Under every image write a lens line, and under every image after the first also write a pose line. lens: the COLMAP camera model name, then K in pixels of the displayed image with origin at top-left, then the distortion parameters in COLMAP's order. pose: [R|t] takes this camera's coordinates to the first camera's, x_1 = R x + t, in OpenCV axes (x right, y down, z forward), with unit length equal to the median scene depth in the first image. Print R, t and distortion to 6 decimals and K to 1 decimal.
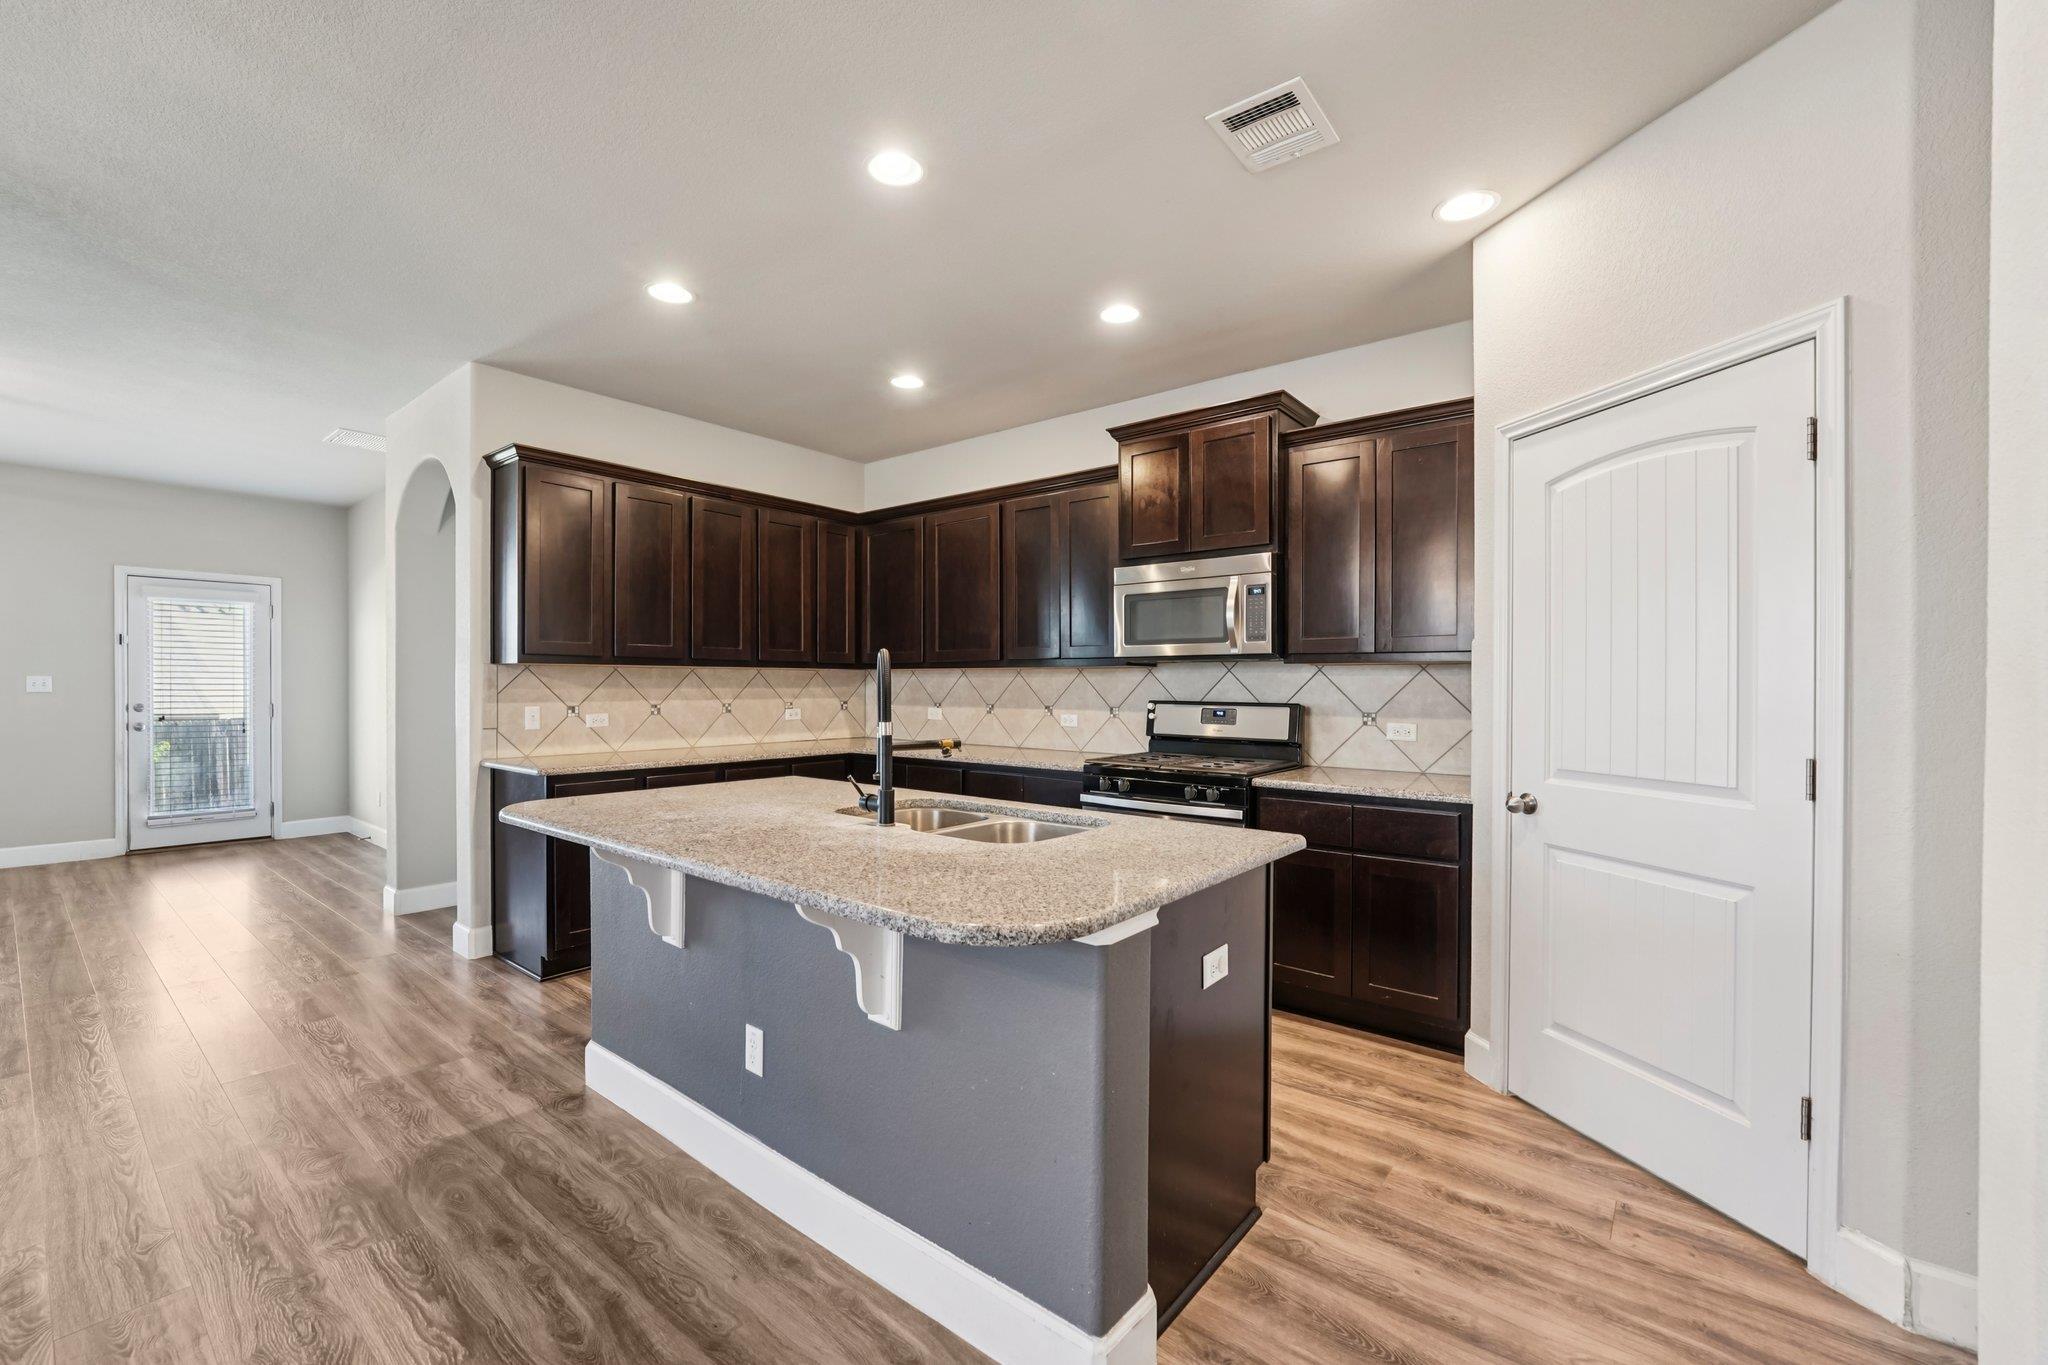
lens RADIAL K [[839.2, 0, 1025.5], [0, 839.2, 684.2], [0, 0, 1]] dist [-0.025459, 0.001600]
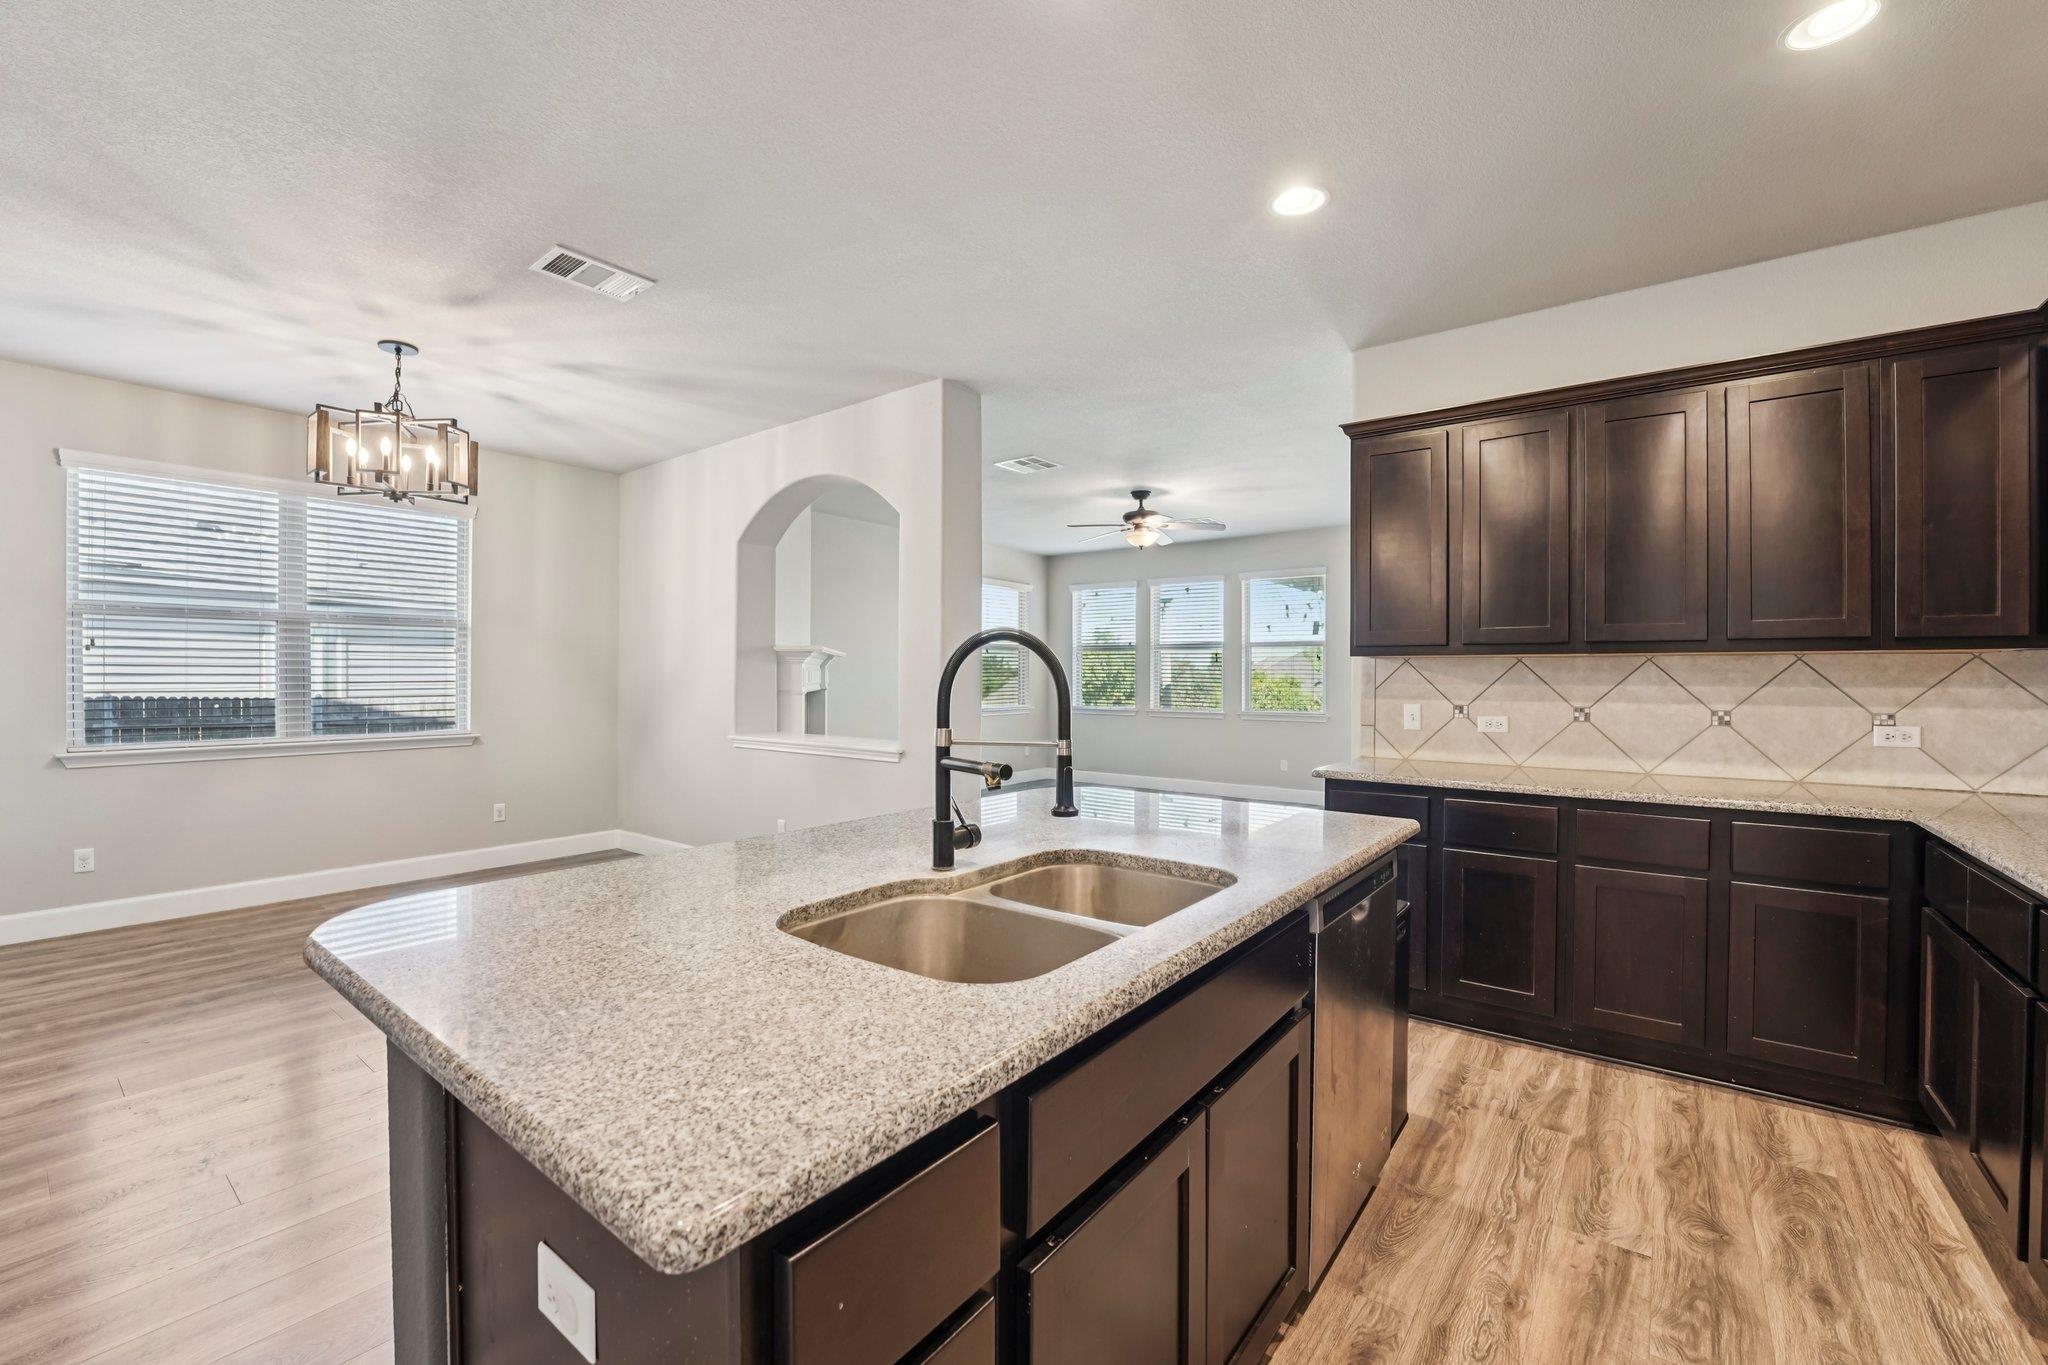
lens RADIAL K [[839.2, 0, 1015.9], [0, 839.2, 681.6], [0, 0, 1]] dist [-0.025459, 0.001600]
pose [[0.005105, 0.003622, -0.999980, 0.293349], [-0.003104, 0.999989, 0.003607, 0.000896], [0.999982, 0.003085, 0.005116, 0.549312]]
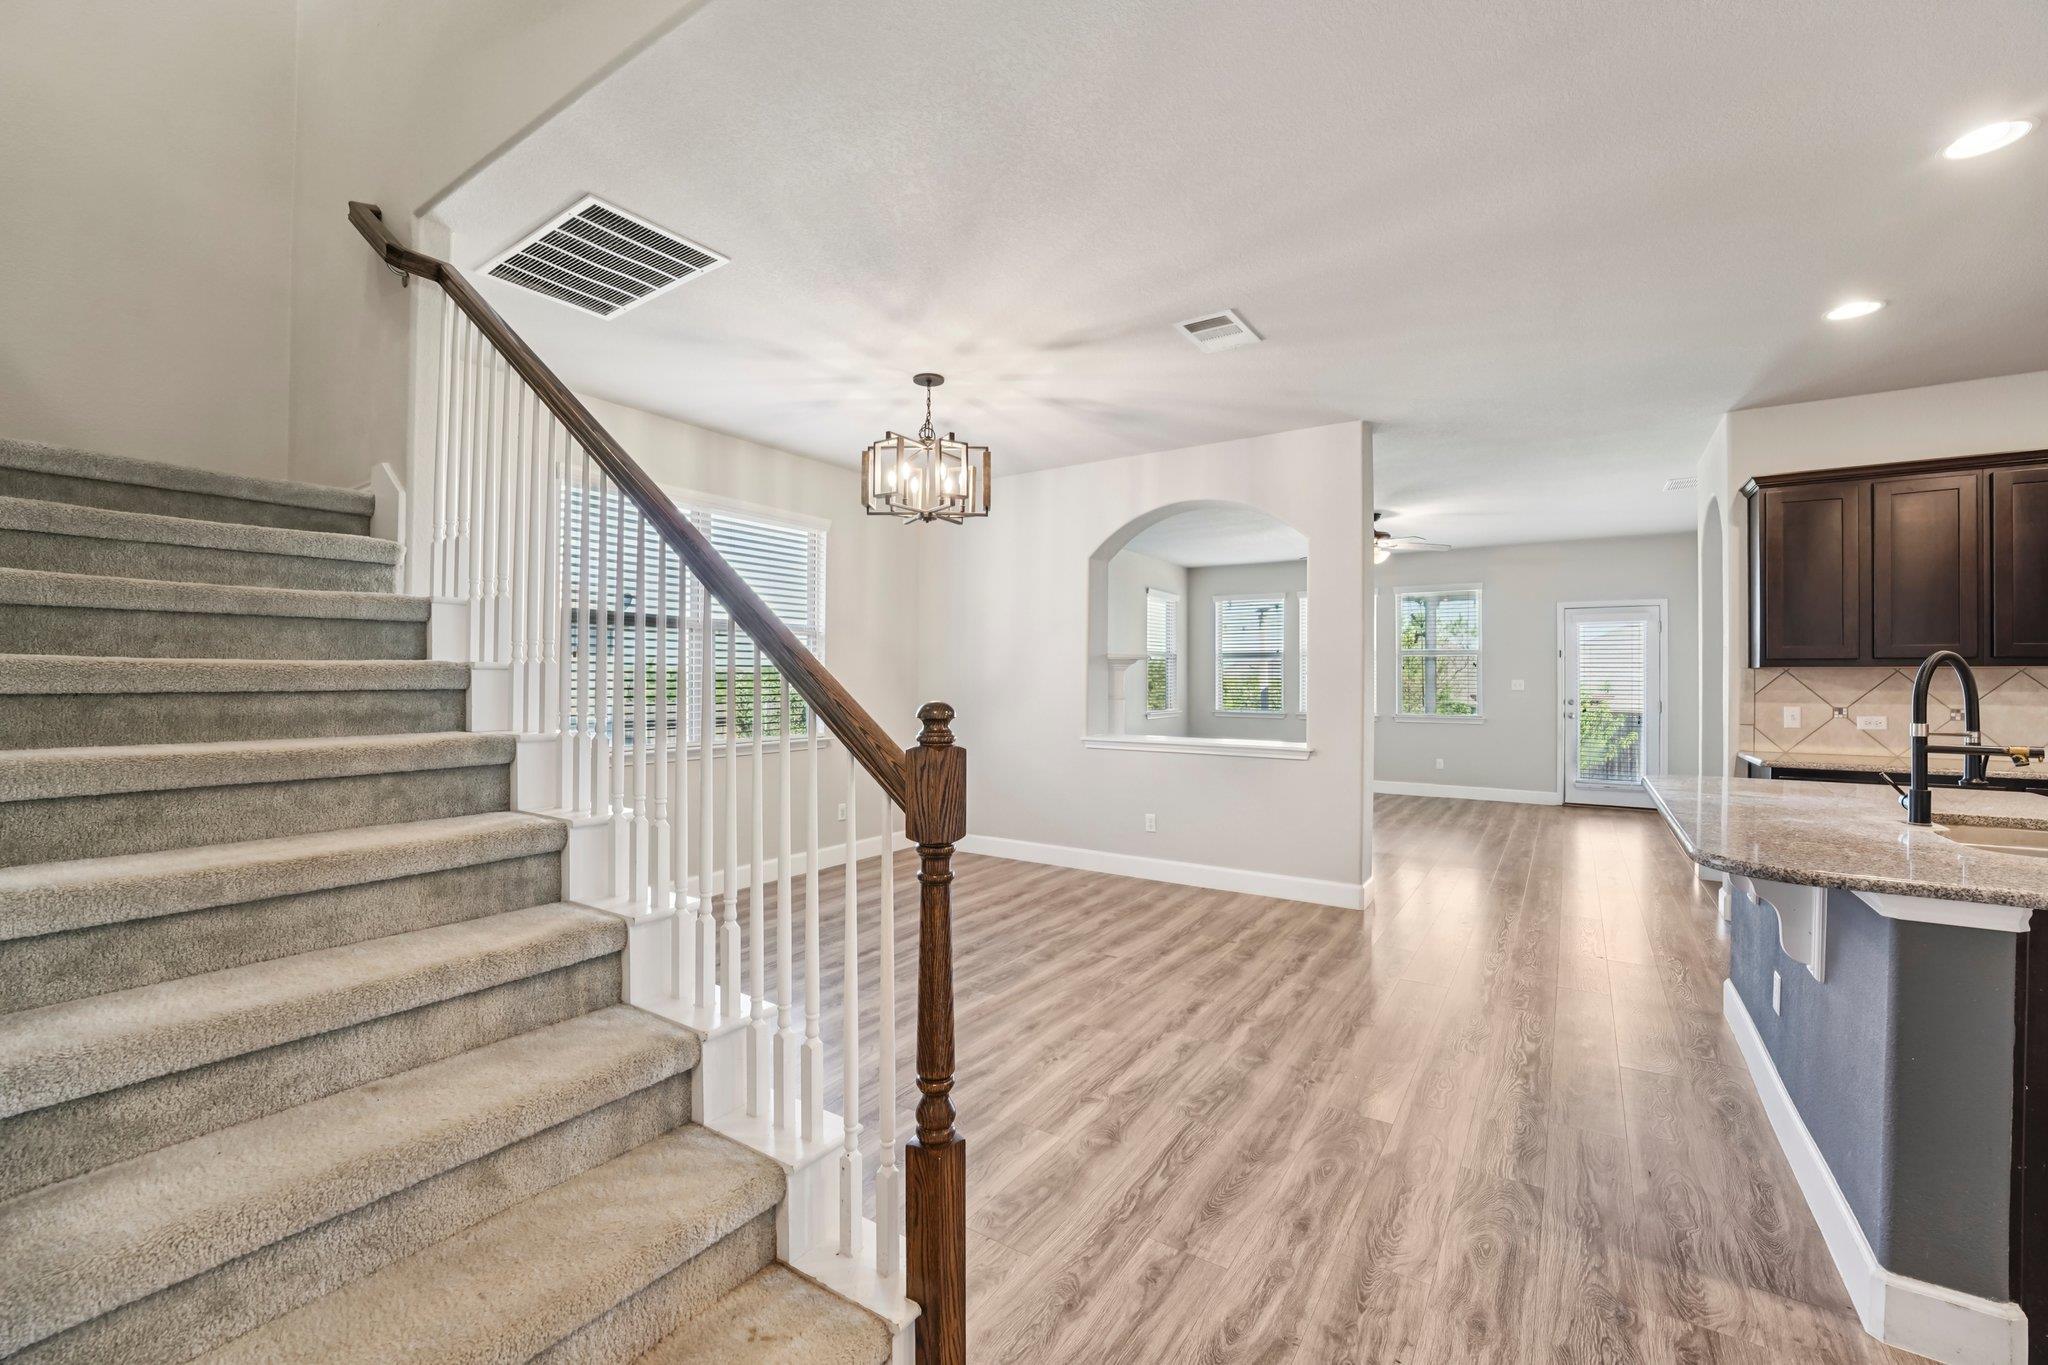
lens RADIAL K [[839.2, 0, 1021.8], [0, 839.2, 681.6], [0, 0, 1]] dist [-0.025459, 0.001600]
pose [[0.083005, -0.001756, -0.996548, 0.381193], [-0.003992, 0.999990, -0.002094, 0.000330], [0.996541, 0.004152, 0.082997, -0.090666]]
